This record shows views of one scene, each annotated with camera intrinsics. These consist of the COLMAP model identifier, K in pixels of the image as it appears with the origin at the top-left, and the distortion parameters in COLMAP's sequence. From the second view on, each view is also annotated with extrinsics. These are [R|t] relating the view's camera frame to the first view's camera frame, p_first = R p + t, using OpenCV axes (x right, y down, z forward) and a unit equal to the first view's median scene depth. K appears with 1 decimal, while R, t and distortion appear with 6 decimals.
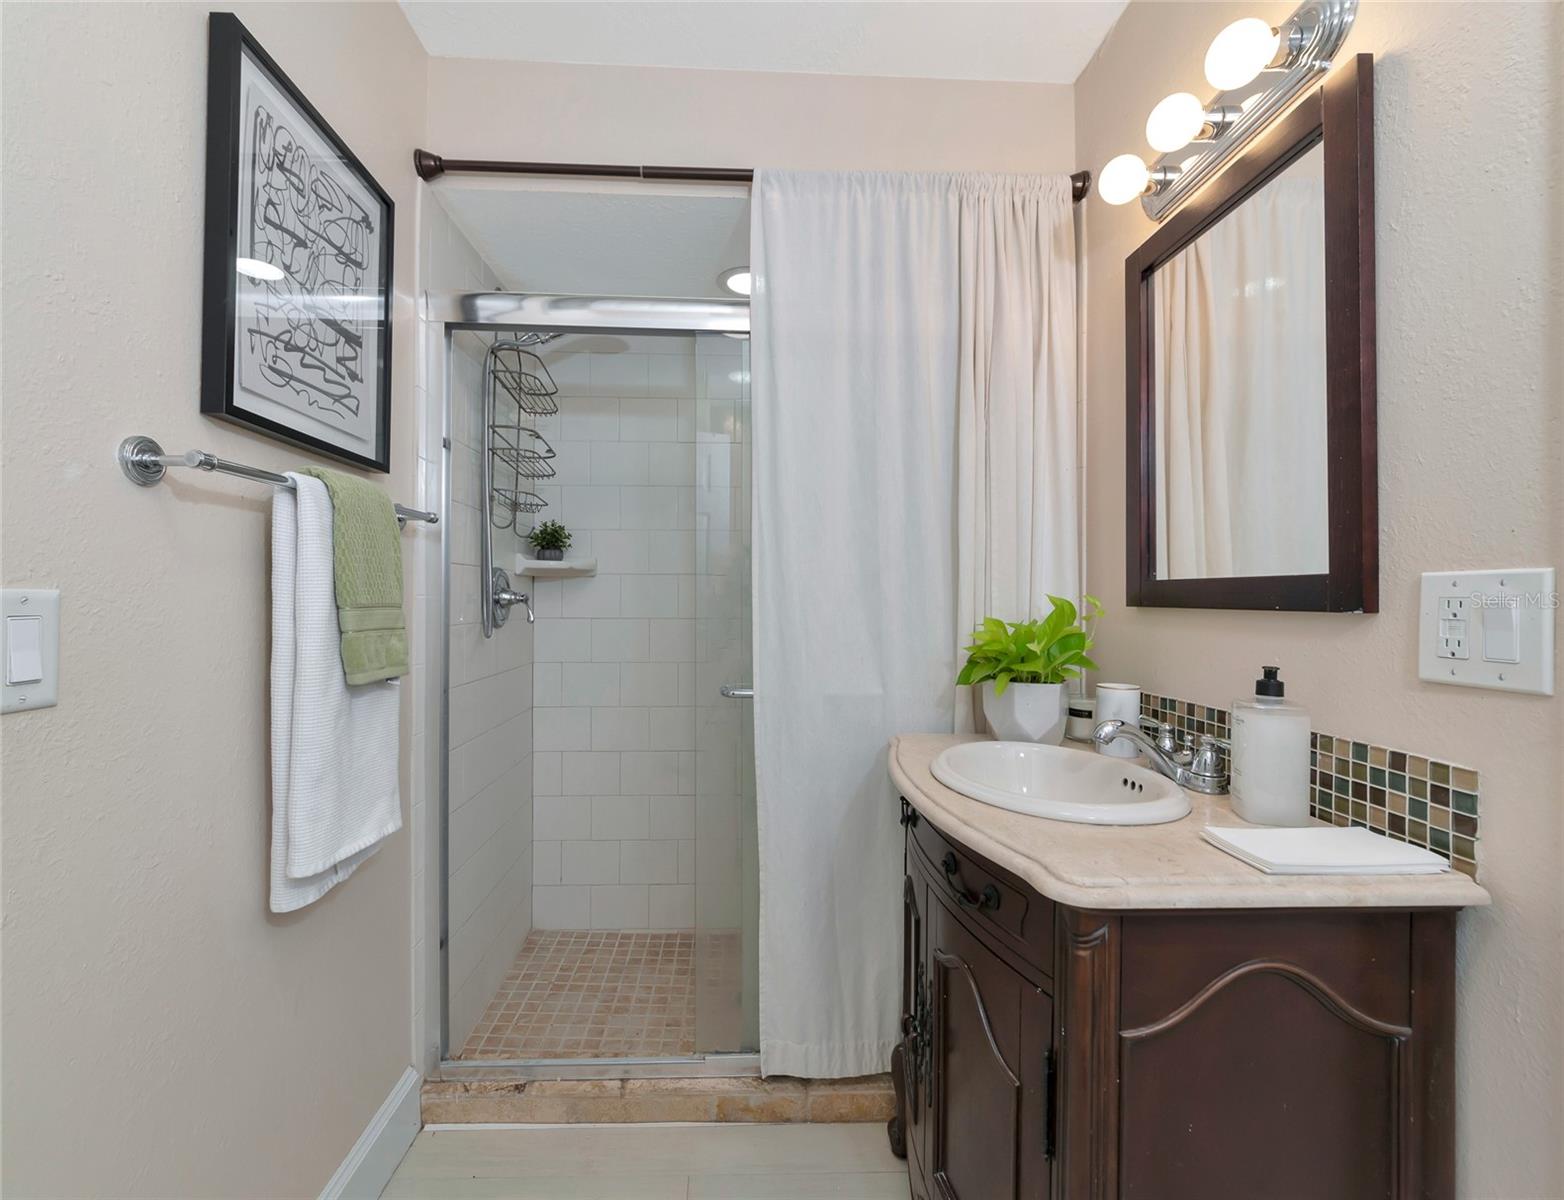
lens RADIAL K [[675.6, 0, 776.7], [0, 675.6, 596.0], [0, 0, 1]] dist [-0.003804, -0.000553]
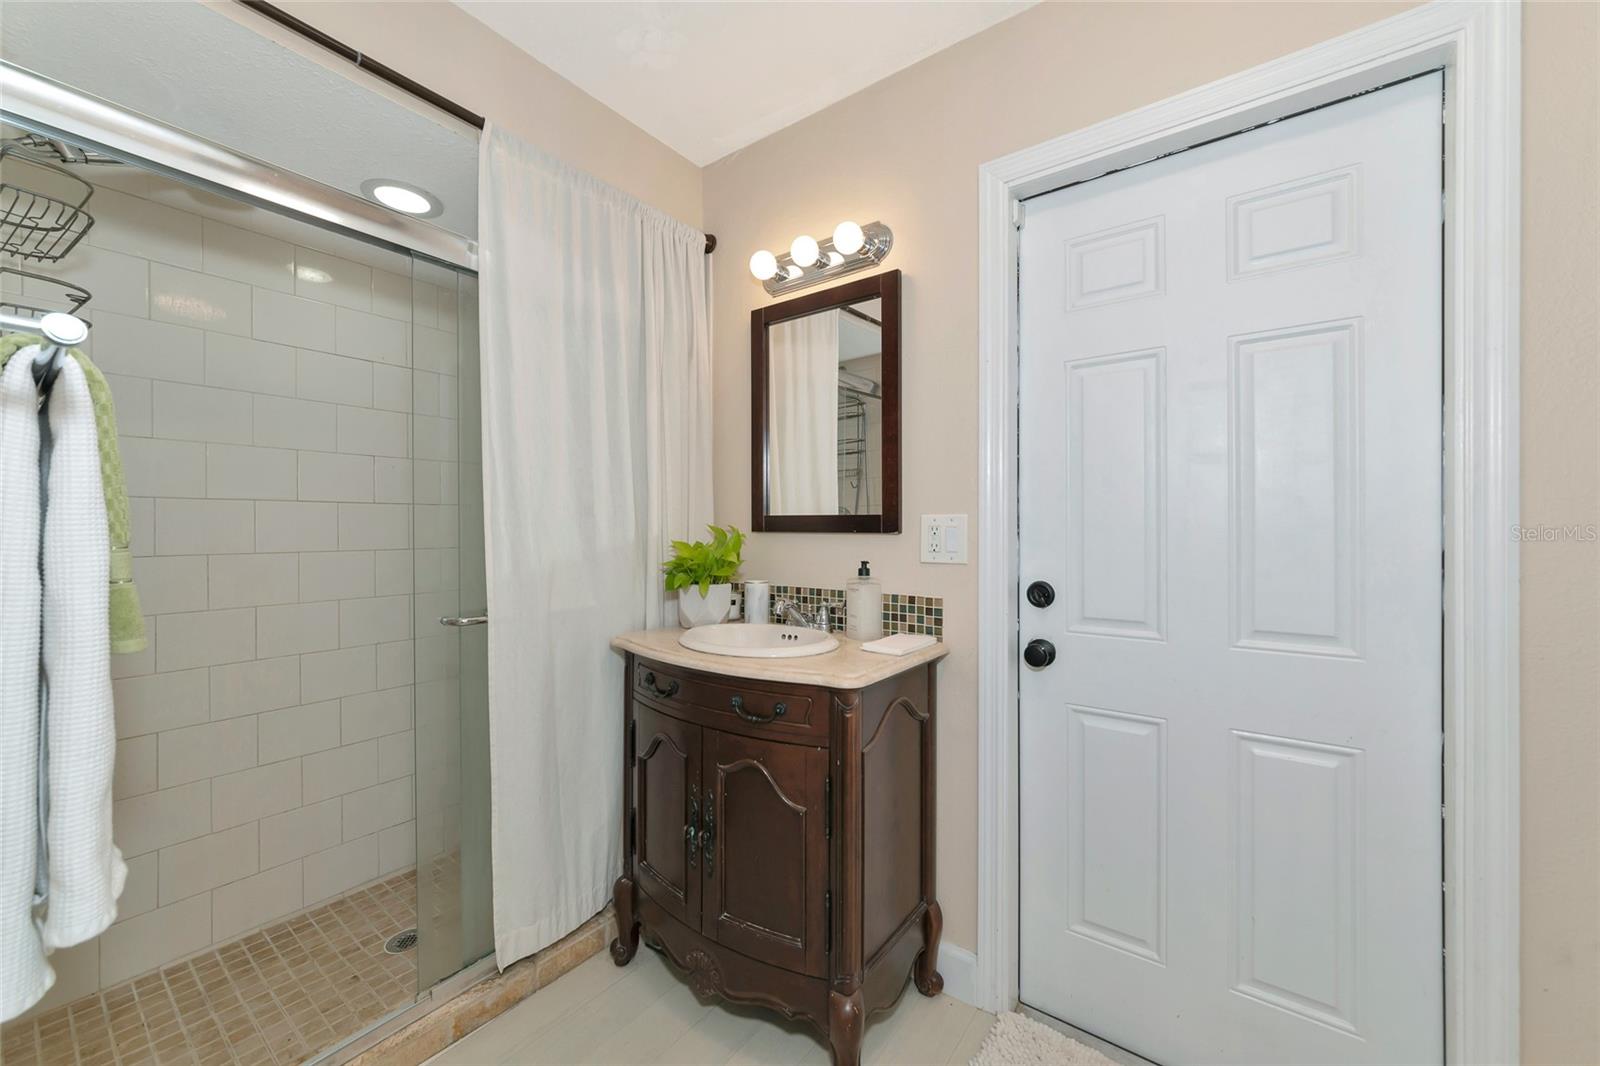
lens RADIAL K [[604.2, 0, 800.3], [0, 604.2, 530.5], [0, 0, 1]] dist [0.003776, 0.000323]
pose [[0.625677, -0.009032, 0.780030, -0.545886], [0.000482, 0.999937, 0.011192, -0.003567], [-0.780082, -0.006626, 0.625642, 0.028244]]
